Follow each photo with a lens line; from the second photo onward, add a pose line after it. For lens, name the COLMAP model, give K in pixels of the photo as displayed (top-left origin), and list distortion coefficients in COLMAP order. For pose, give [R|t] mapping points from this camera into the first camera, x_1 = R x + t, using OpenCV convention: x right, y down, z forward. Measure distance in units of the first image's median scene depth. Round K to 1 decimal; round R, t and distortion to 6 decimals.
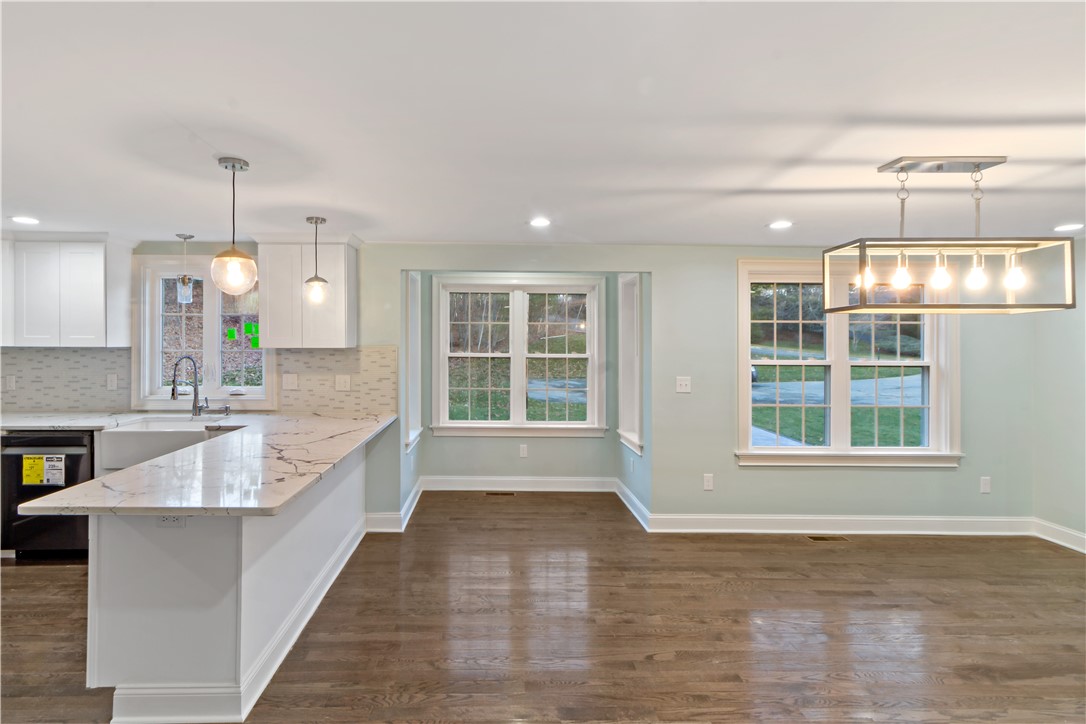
lens RADIAL K [[585.0, 0, 485.8], [0, 585.0, 343.6], [0, 0, 1]] dist [-0.000639, 0.000618]
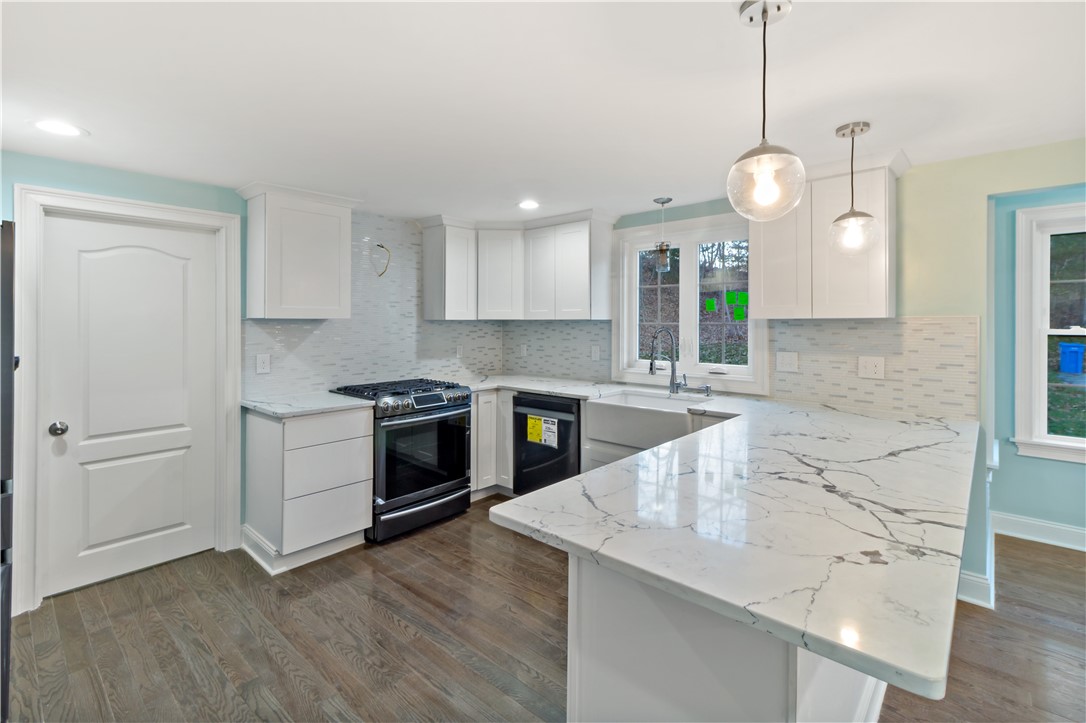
lens RADIAL K [[499.5, 0, 489.2], [0, 499.5, 323.3], [0, 0, 1]] dist [0.001619, 0.000372]
pose [[0.710882, -0.001464, -0.703310, -0.146000], [-0.000300, 0.999997, -0.002385, 0.014398], [0.703311, 0.001906, 0.710879, 0.231075]]
